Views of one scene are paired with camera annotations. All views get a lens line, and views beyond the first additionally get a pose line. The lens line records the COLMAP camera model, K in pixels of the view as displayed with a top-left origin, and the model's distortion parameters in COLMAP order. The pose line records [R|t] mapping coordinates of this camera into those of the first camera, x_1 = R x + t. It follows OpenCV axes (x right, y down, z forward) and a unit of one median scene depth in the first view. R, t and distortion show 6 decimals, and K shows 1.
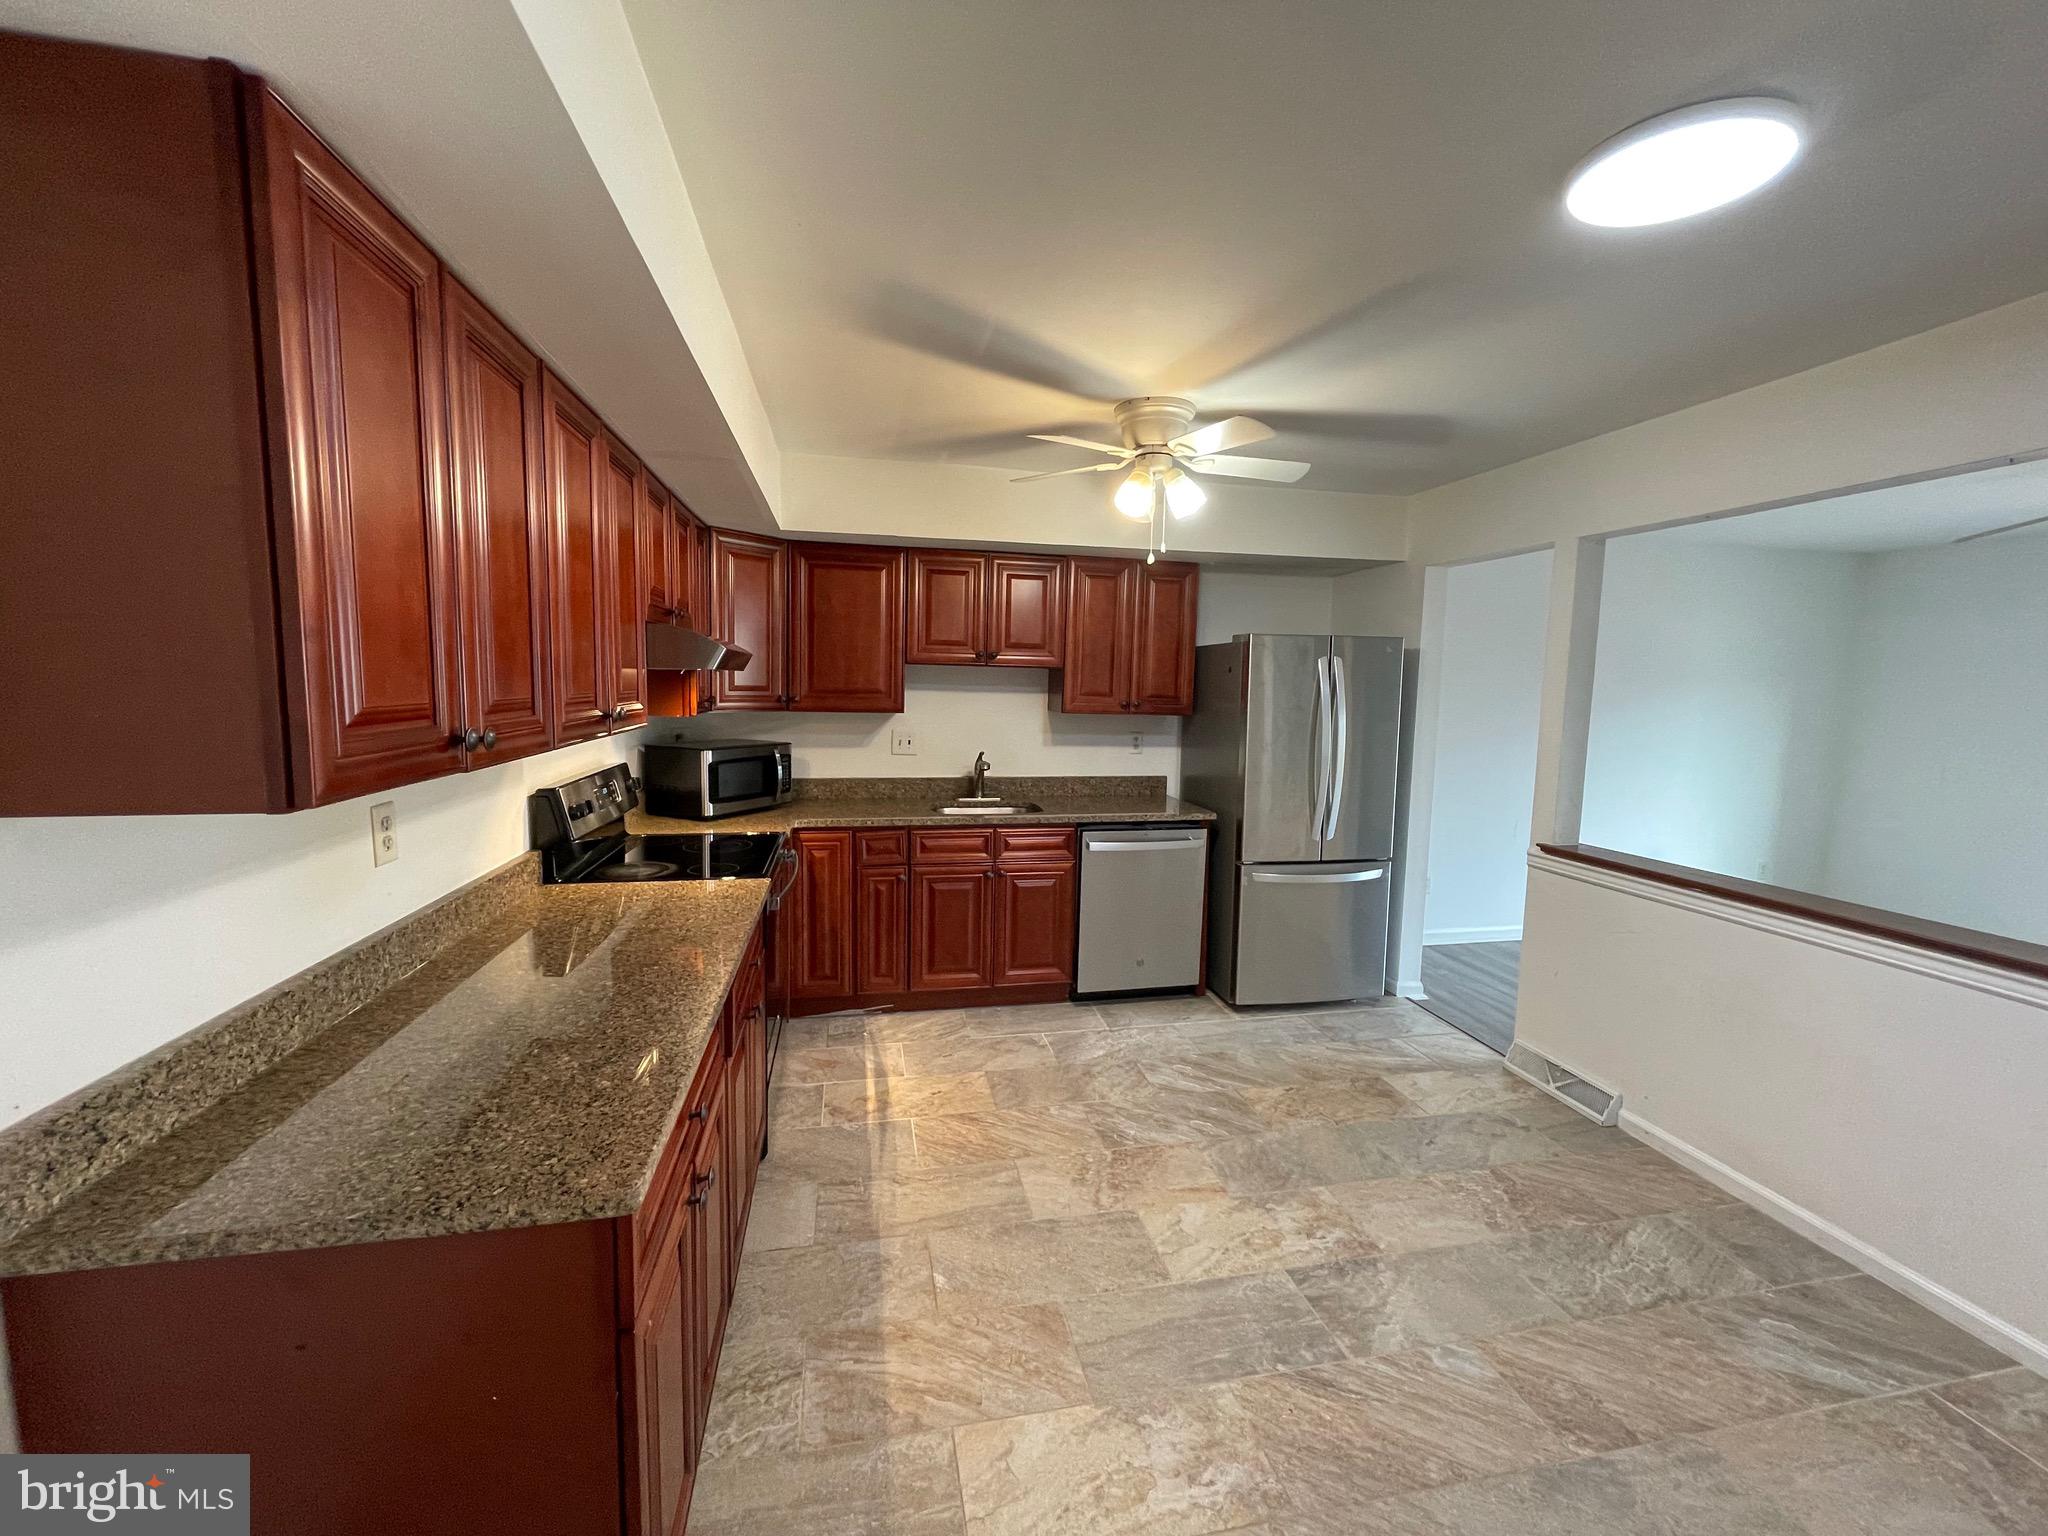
lens RADIAL K [[828.7, 0, 1022.5], [0, 828.7, 763.5], [0, 0, 1]] dist [-0.002881, 0.000303]
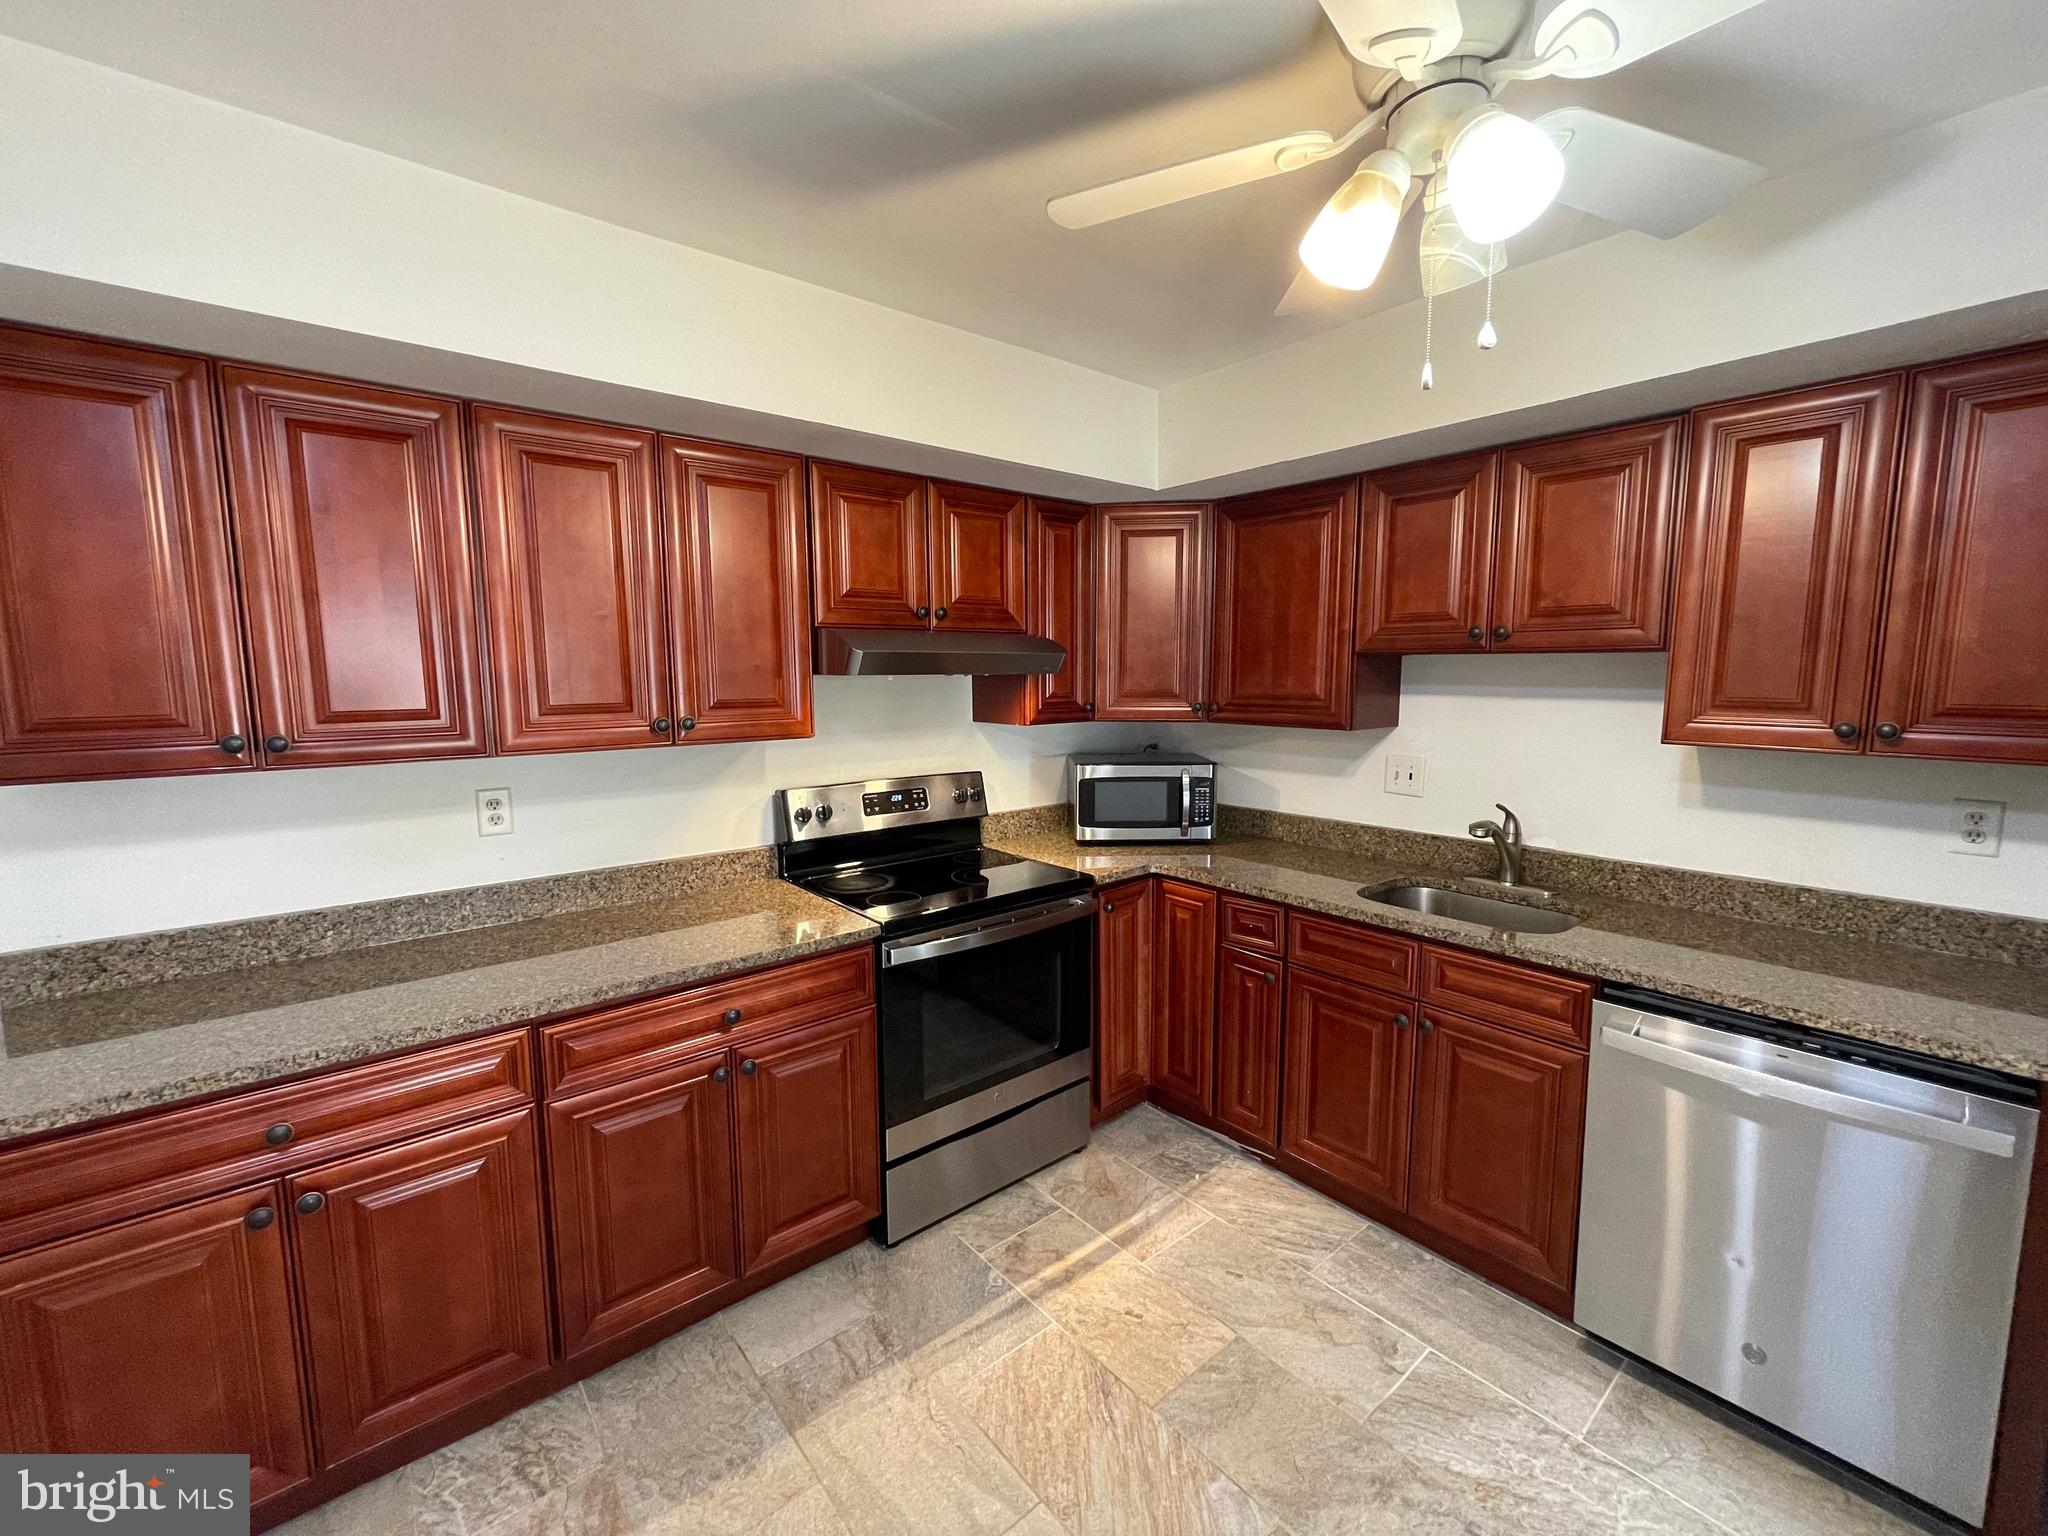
lens RADIAL K [[828.7, 0, 1022.5], [0, 828.7, 763.5], [0, 0, 1]] dist [-0.002881, 0.000303]
pose [[0.468714, 0.075005, -0.880160, 0.407863], [-0.073689, 0.996236, 0.045655, -0.060248], [0.880271, 0.043459, 0.472477, 0.611289]]
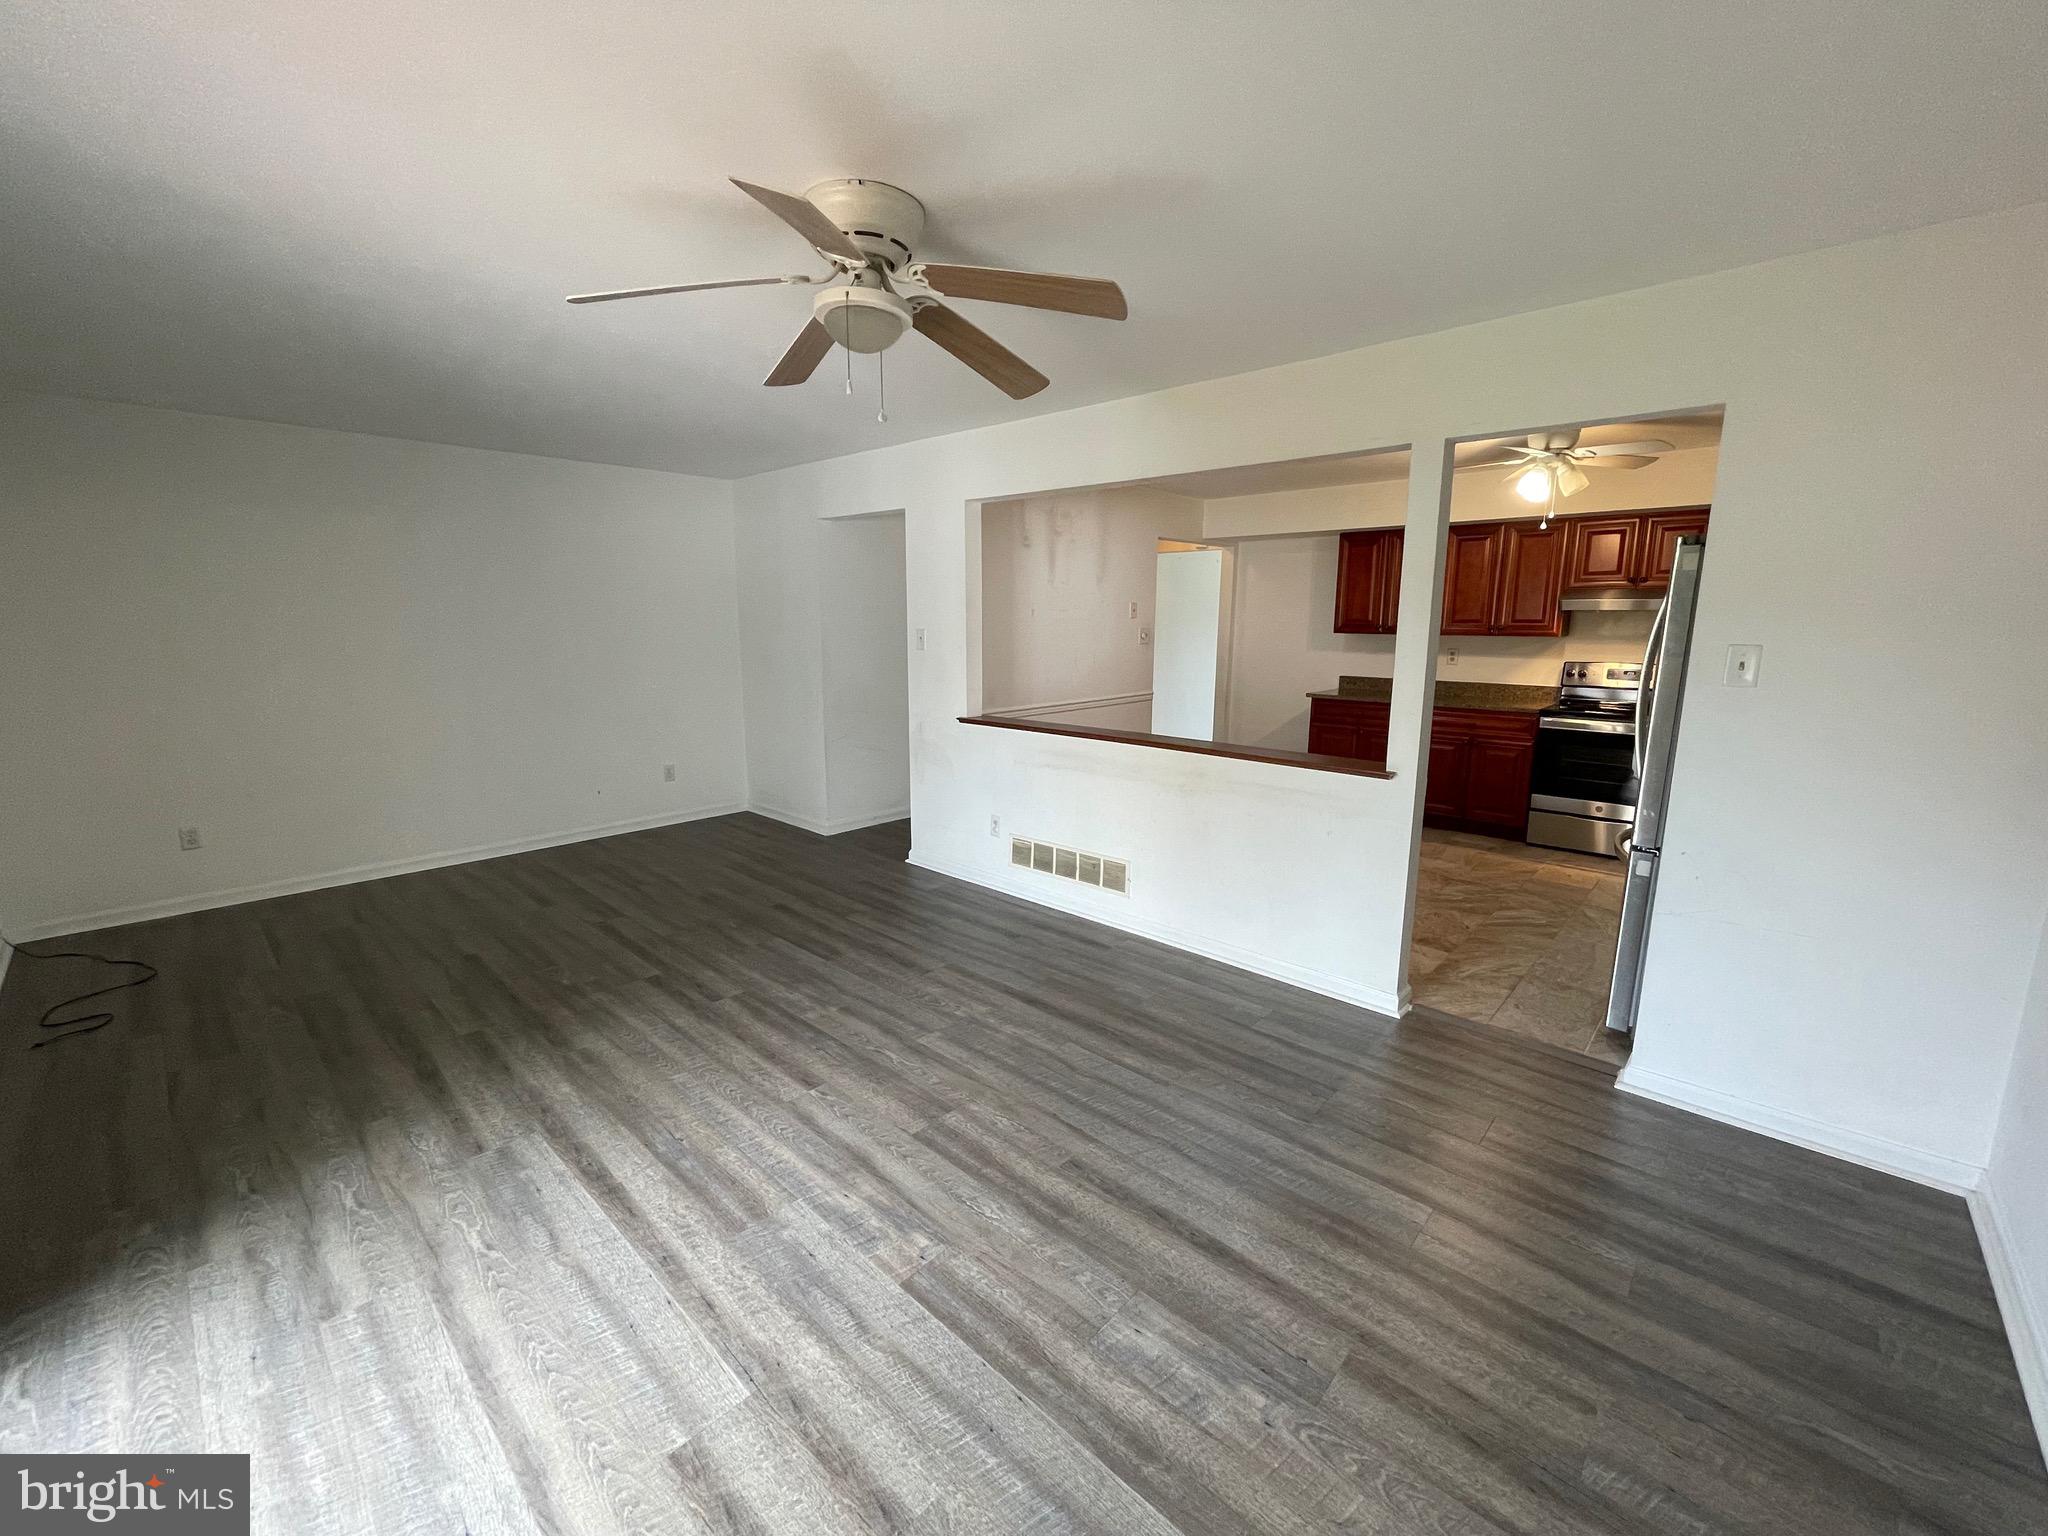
lens RADIAL K [[828.7, 0, 1022.5], [0, 828.7, 763.5], [0, 0, 1]] dist [-0.002881, 0.000303]
pose [[-0.812527, 0.082959, -0.576991, 1.690324], [-0.075196, 0.966635, 0.244872, -0.122563], [0.578054, 0.242353, -0.779179, 1.619787]]
